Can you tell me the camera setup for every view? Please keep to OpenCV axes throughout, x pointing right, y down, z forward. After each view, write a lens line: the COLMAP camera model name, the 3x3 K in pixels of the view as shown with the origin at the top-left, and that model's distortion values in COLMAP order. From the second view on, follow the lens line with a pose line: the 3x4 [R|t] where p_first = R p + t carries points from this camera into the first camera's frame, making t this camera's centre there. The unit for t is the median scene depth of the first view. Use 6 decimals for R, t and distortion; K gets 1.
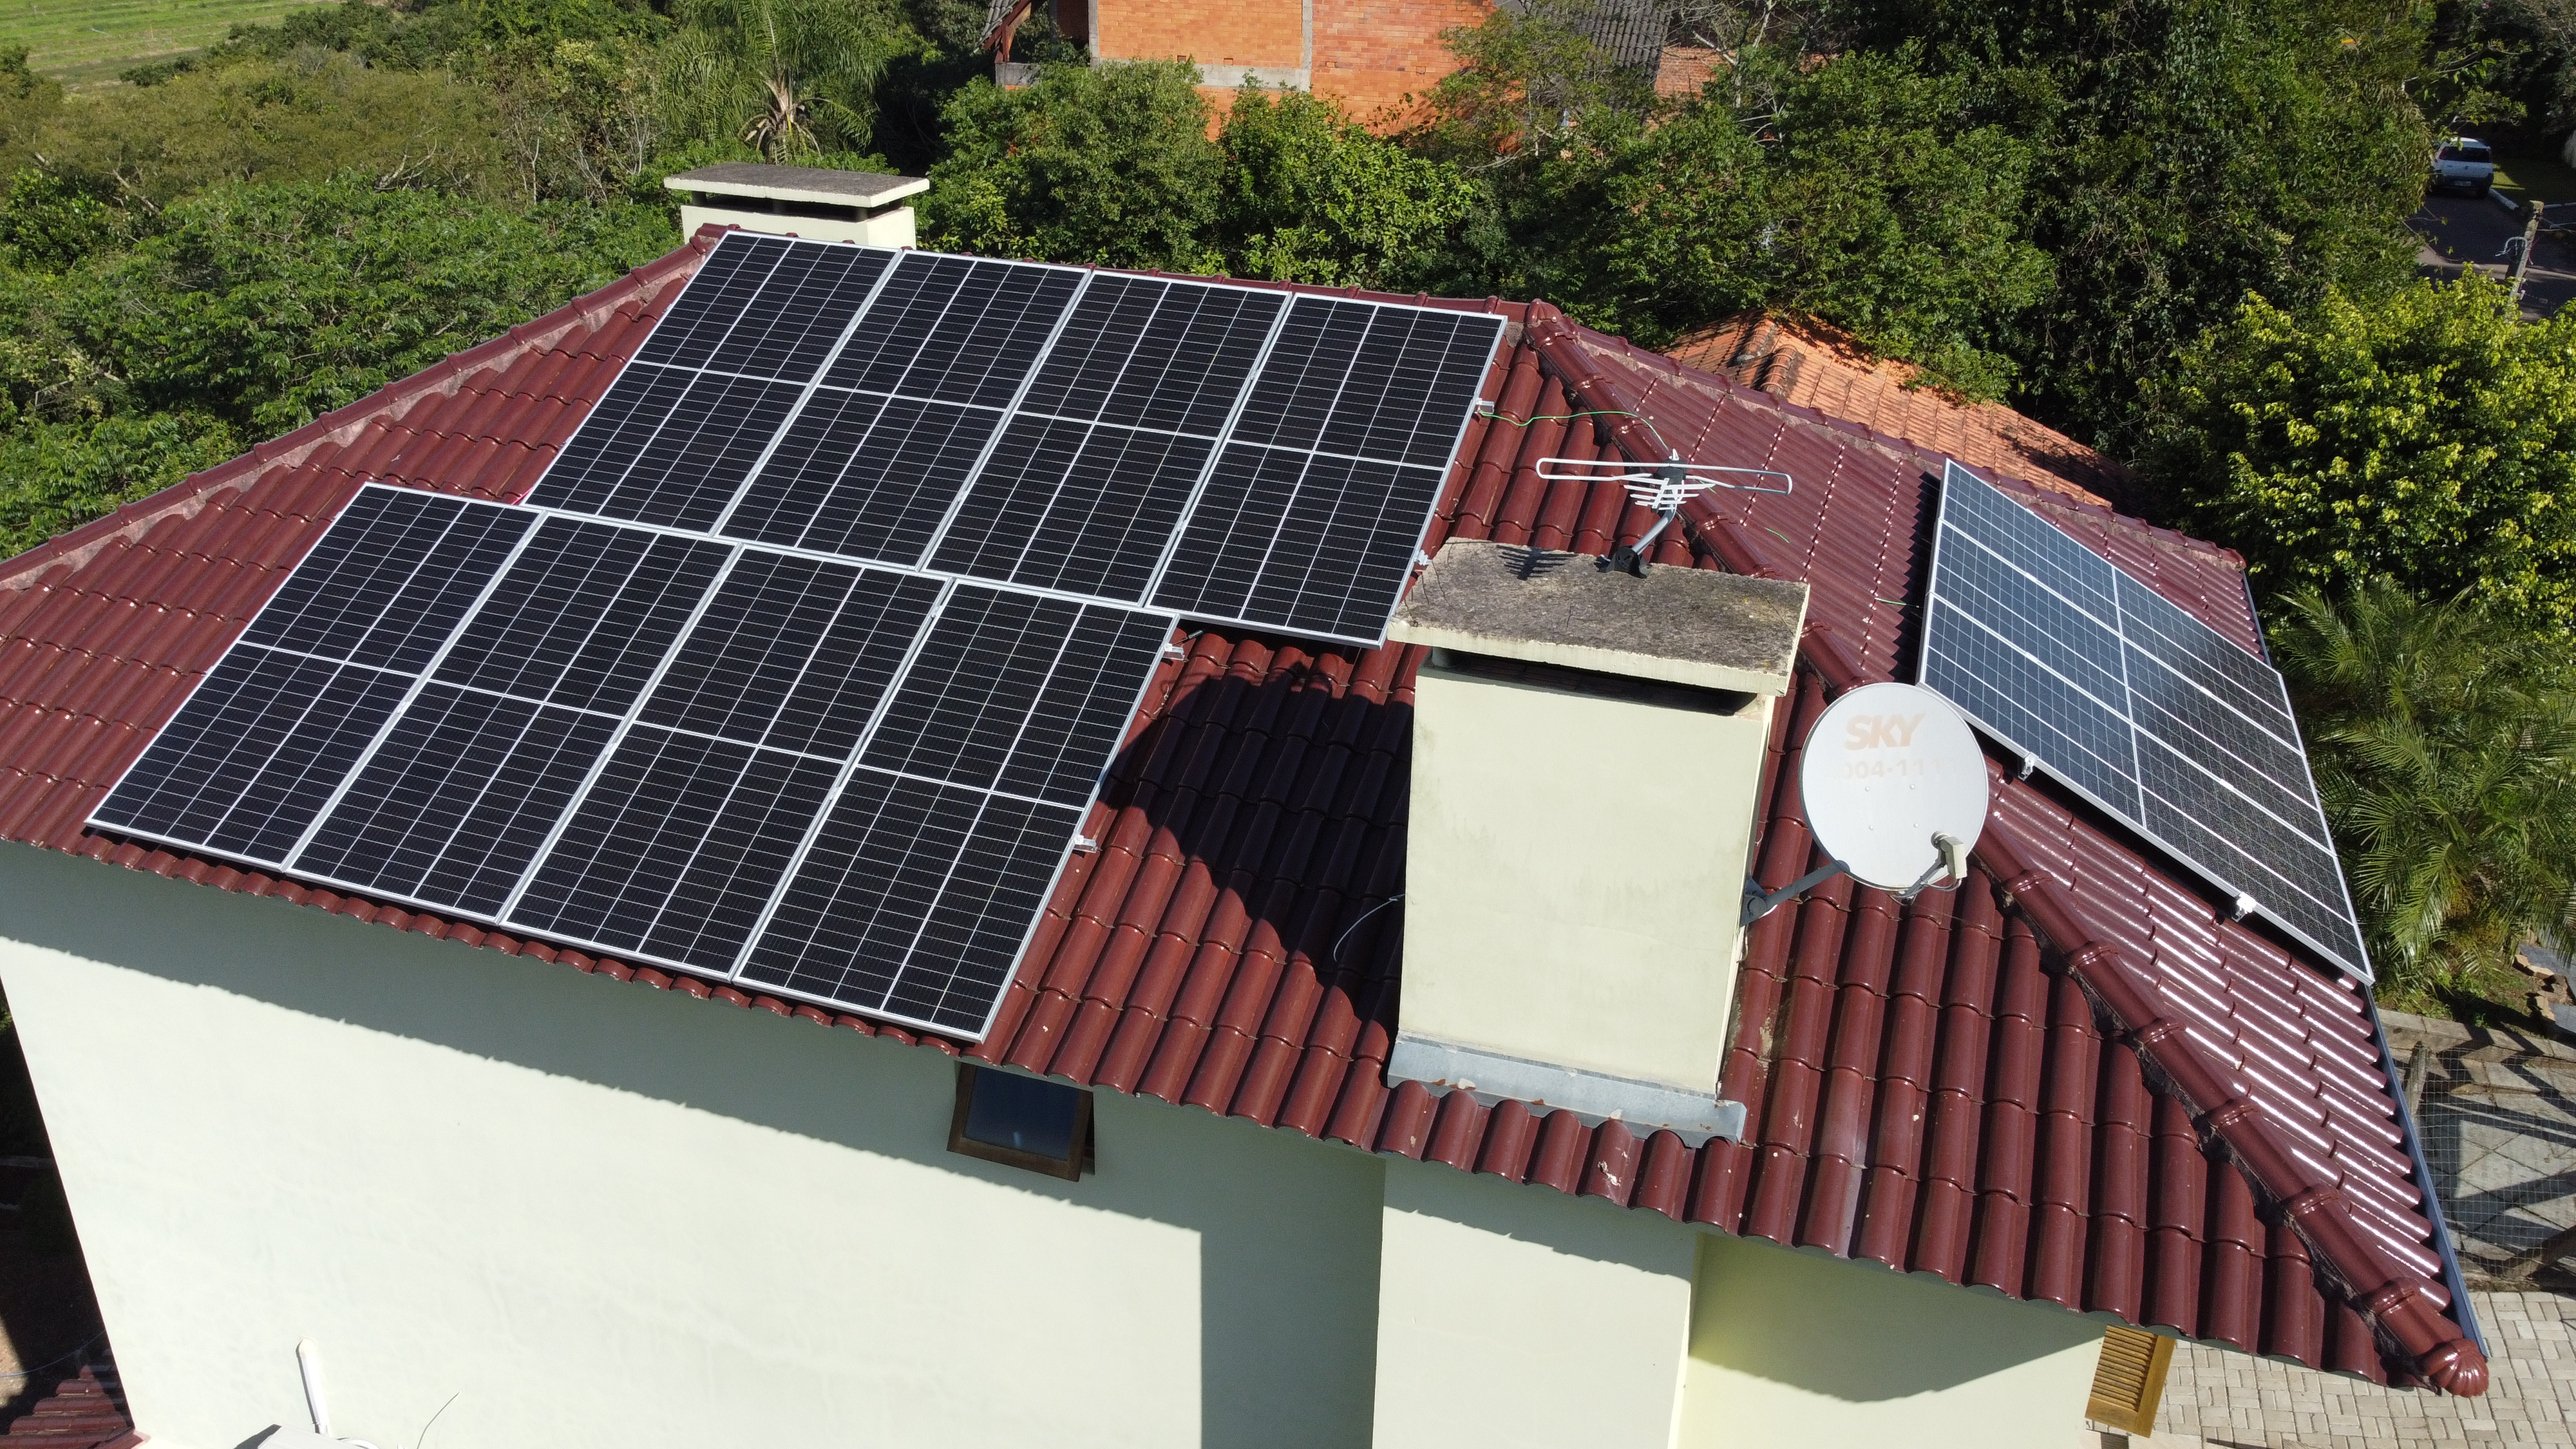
lens RADIAL K [[1956.0, 0, 1279.7], [0, 1956.0, 719.7], [0, 0, 1]] dist [-0.000454, -0.000543]
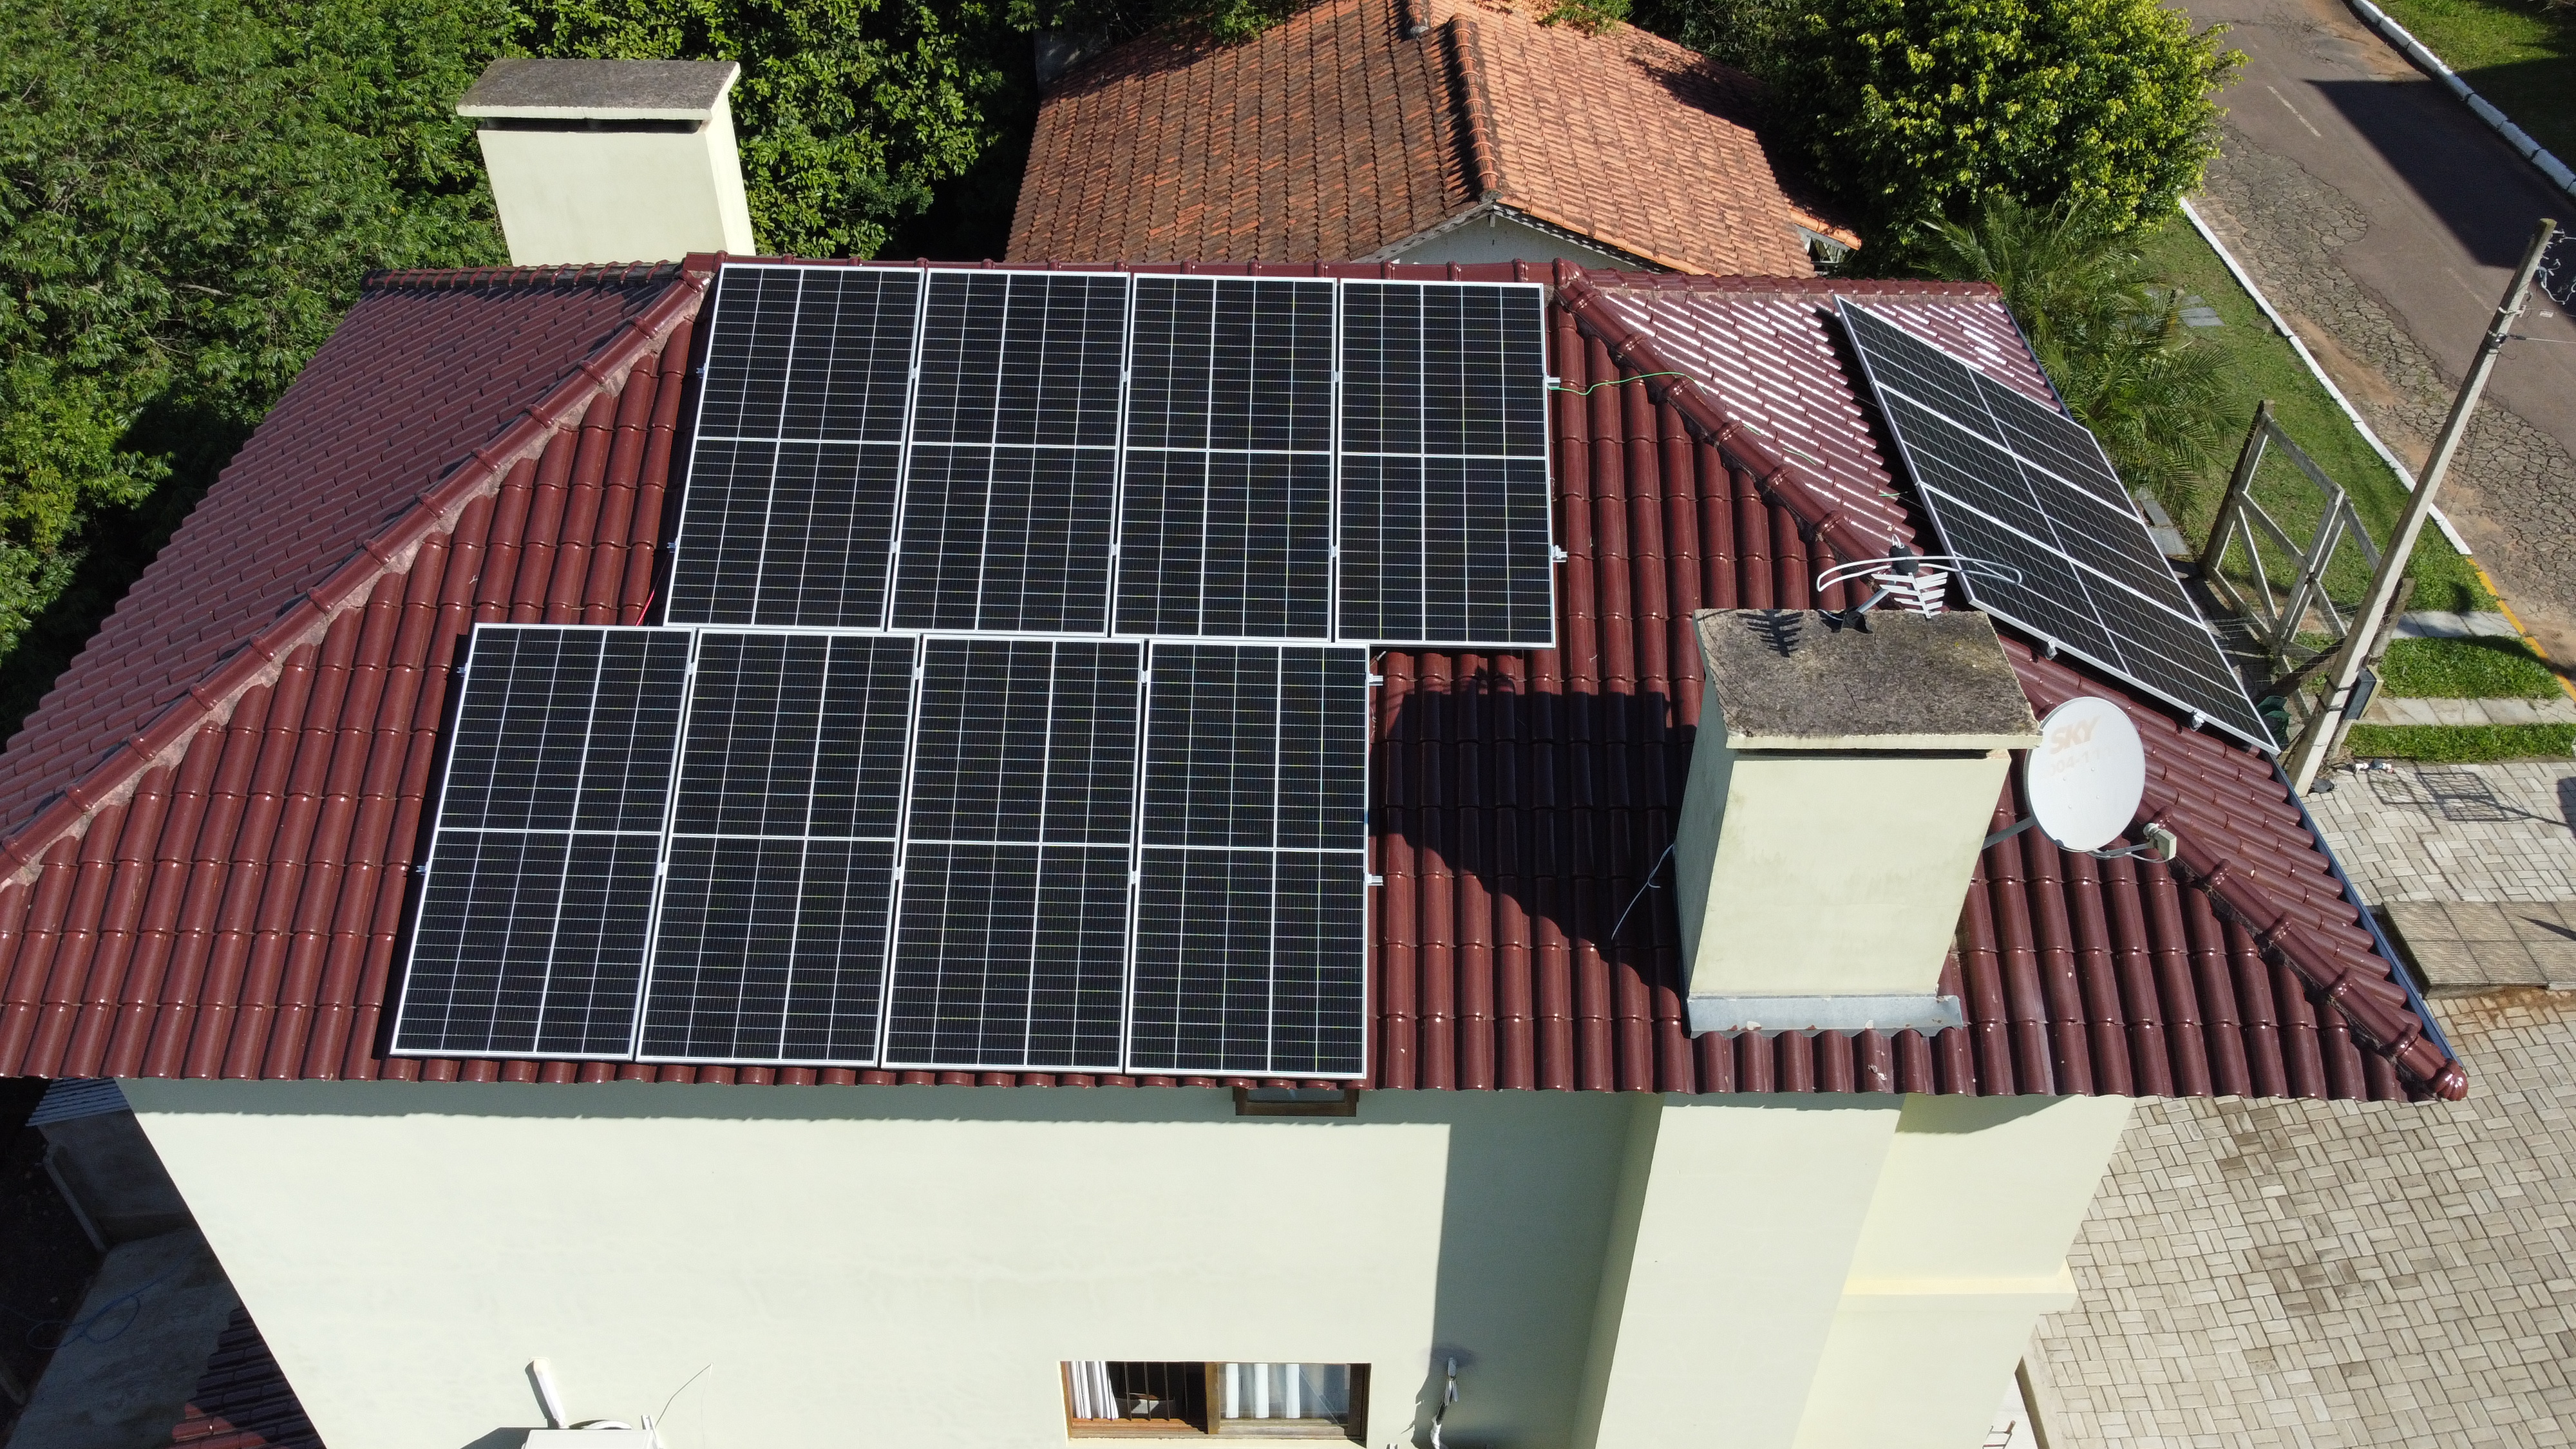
lens RADIAL K [[1956.0, 0, 1279.7], [0, 1956.0, 719.7], [0, 0, 1]] dist [-0.000454, -0.000543]
pose [[0.946450, -0.215632, 0.240283, -0.365613], [0.145419, 0.949207, 0.279034, -0.321390], [-0.288246, -0.229150, 0.929734, -0.046796]]
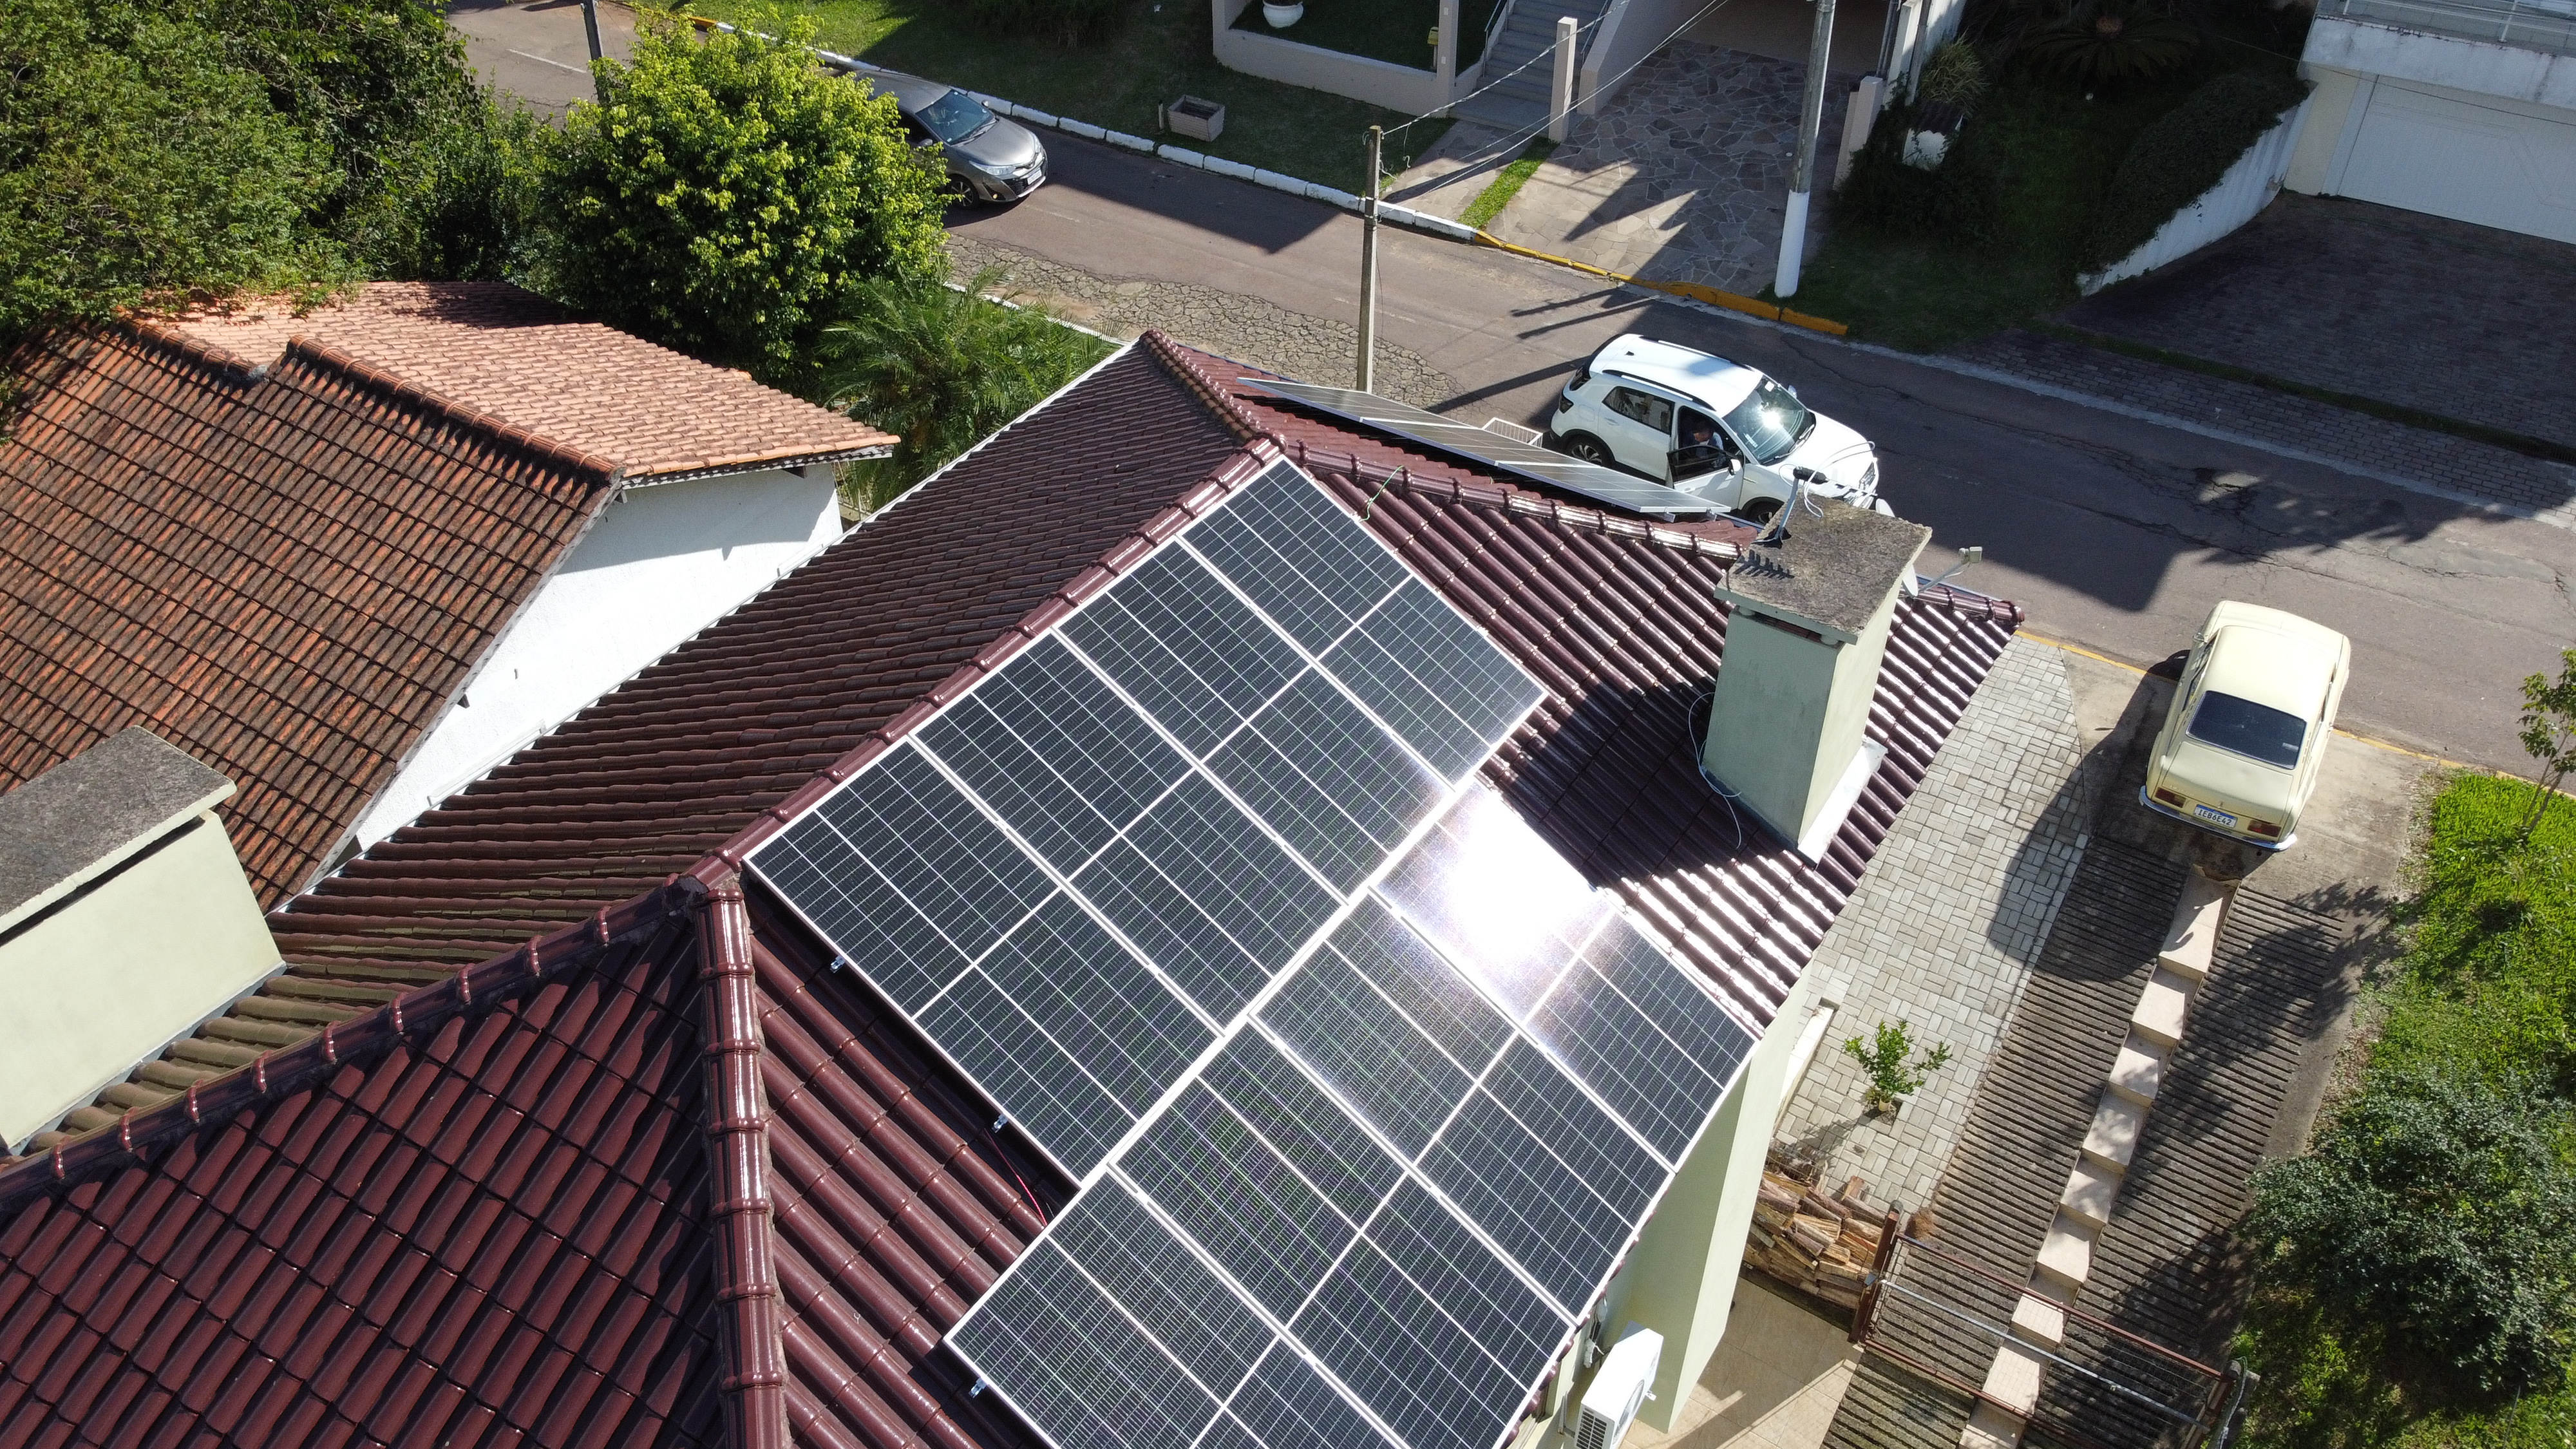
lens RADIAL K [[1956.0, 0, 1279.7], [0, 1956.0, 719.7], [0, 0, 1]] dist [-0.000454, -0.000543]
pose [[0.239979, -0.616915, 0.749551, -0.985314], [0.406724, 0.764974, 0.499390, -0.746793], [-0.881468, 0.185017, 0.434491, 0.521958]]
